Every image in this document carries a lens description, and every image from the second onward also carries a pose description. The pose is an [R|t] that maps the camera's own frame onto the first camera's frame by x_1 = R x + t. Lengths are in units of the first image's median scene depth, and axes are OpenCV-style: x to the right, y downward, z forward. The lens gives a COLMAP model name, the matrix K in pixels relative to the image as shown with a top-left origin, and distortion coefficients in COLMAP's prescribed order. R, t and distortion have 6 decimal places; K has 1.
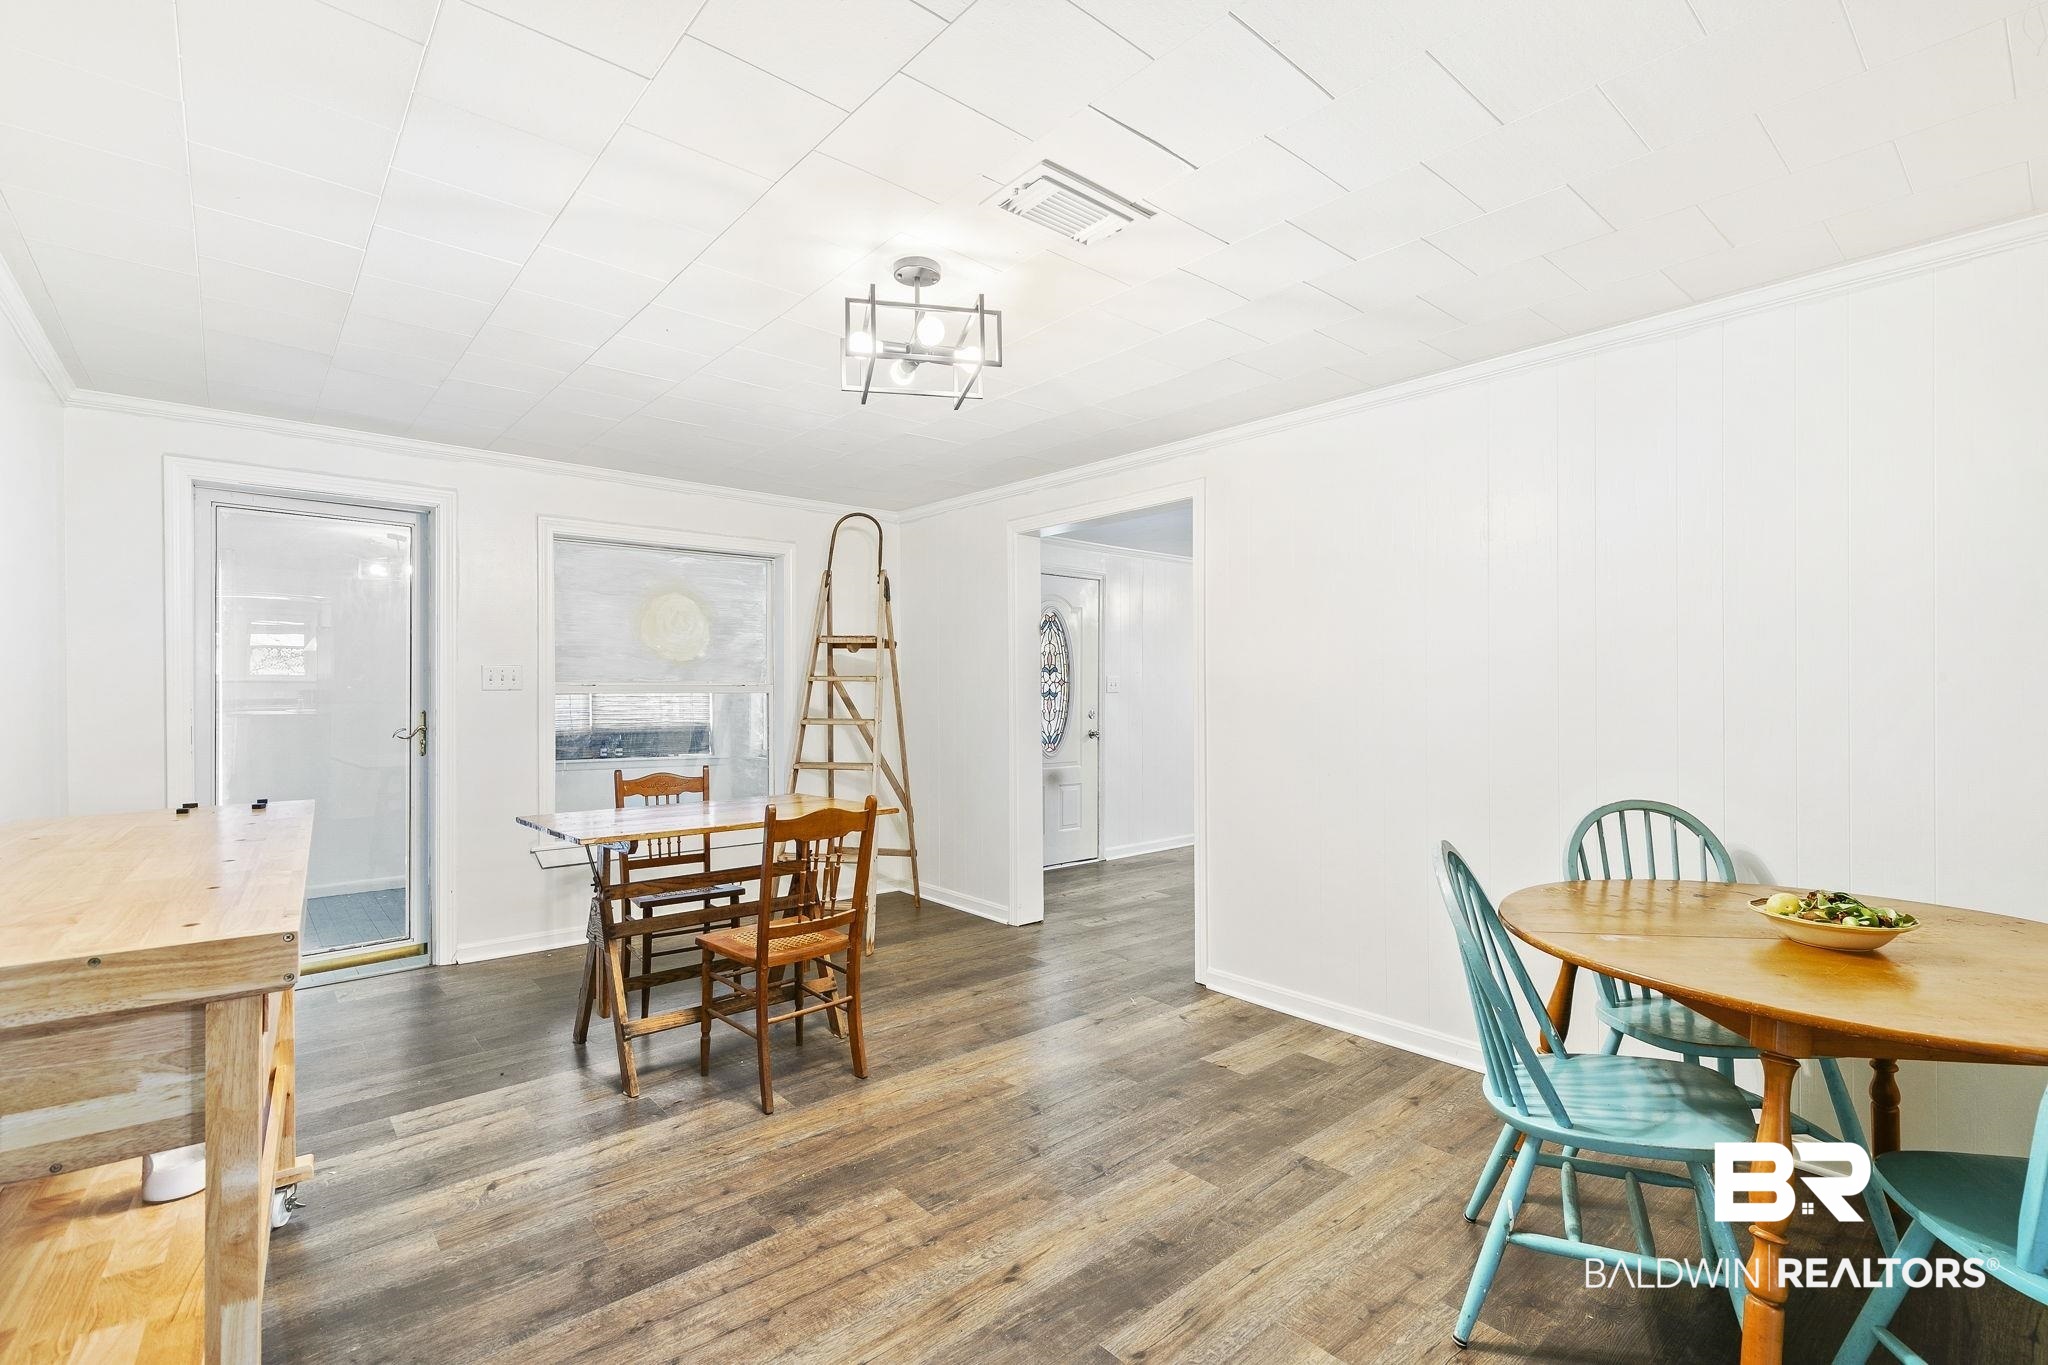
lens RADIAL K [[940.3, 0, 1009.5], [0, 940.3, 682.5], [0, 0, 1]] dist [0.007393, -0.000818]
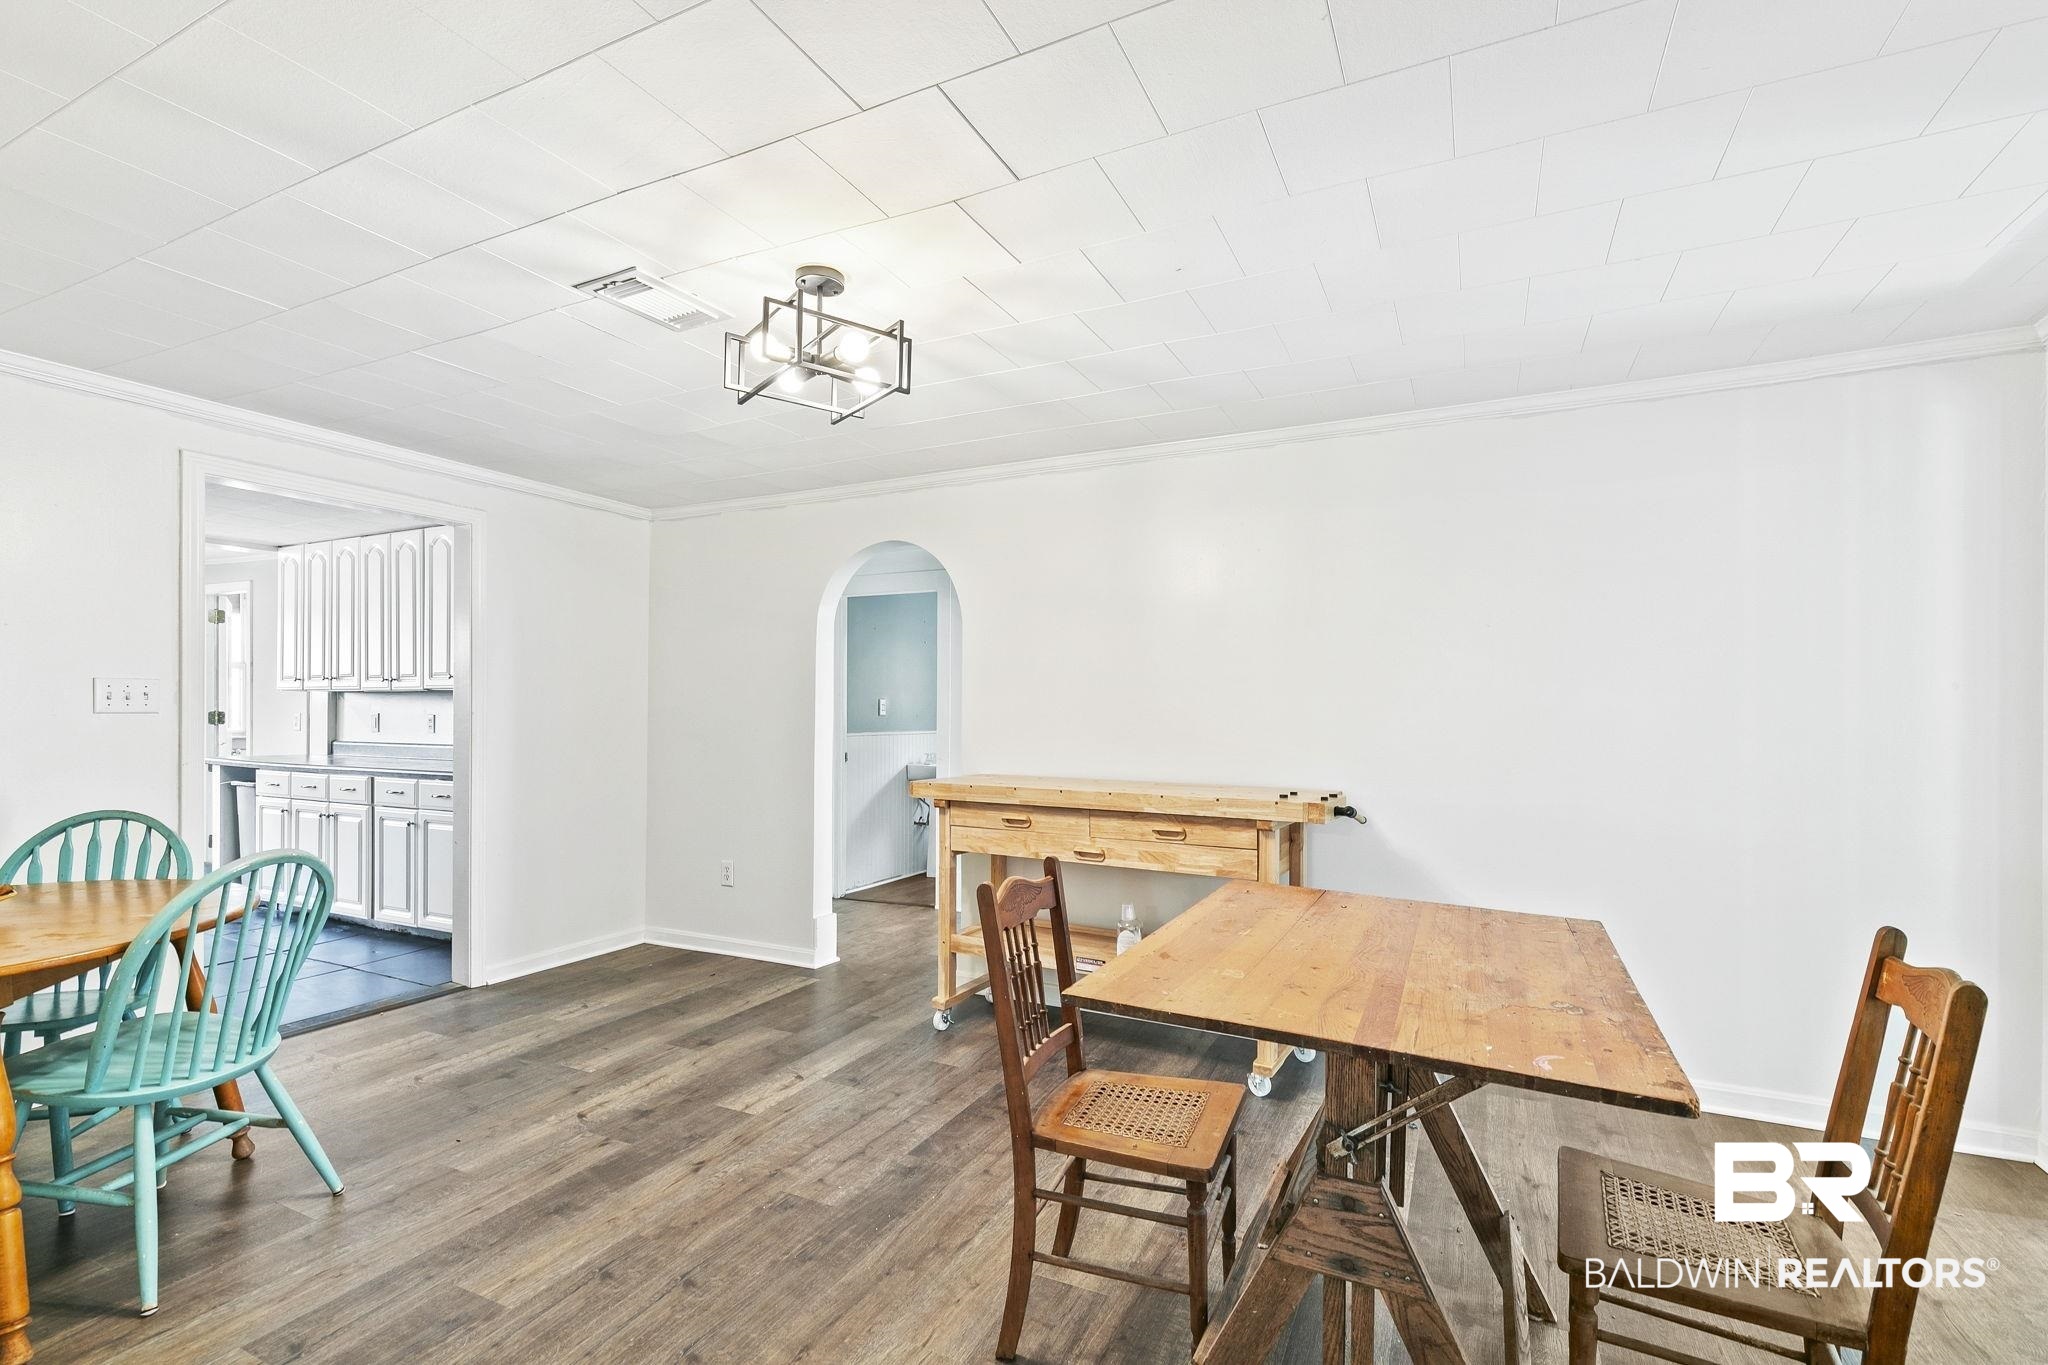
lens RADIAL K [[944.4, 0, 1025.7], [0, 944.4, 728.4], [0, 0, 1]] dist [0.017308, -0.000125]
pose [[-0.916911, 0.008199, -0.399008, 0.077116], [0.001711, 0.999861, 0.016614, 0.010371], [0.399089, 0.014550, -0.916797, 1.724943]]
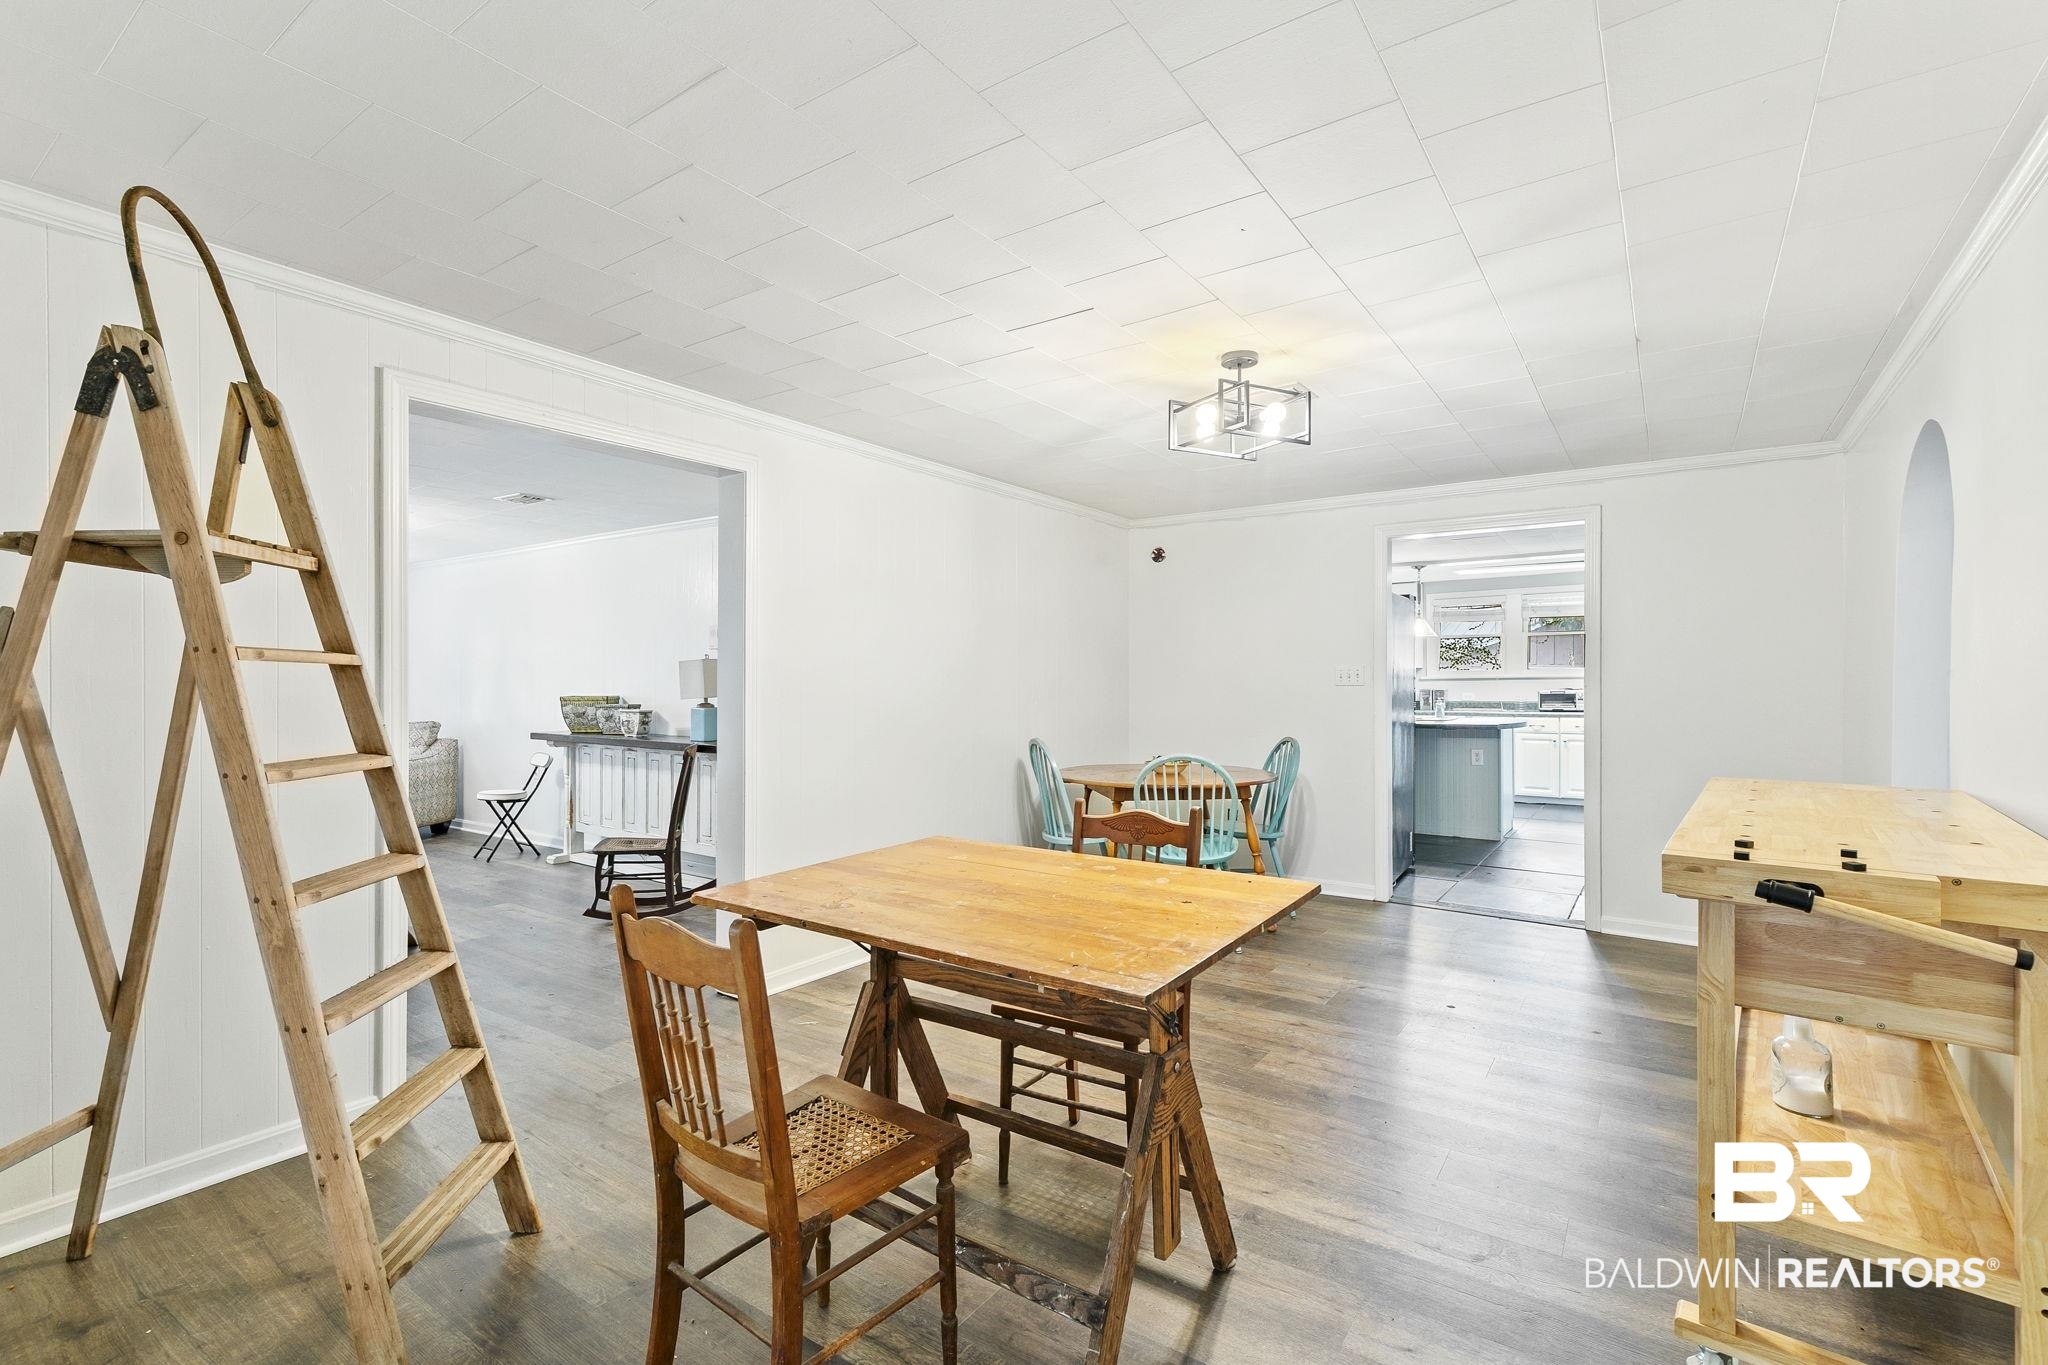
lens RADIAL K [[915.7, 0, 1041.2], [0, 915.7, 677.6], [0, 0, 1]] dist [0.009239, -0.000464]
pose [[-0.281894, 0.002657, 0.959442, -1.091964], [-0.014862, 0.999864, -0.007135, 0.005894], [-0.959330, -0.016271, -0.281817, 1.425676]]
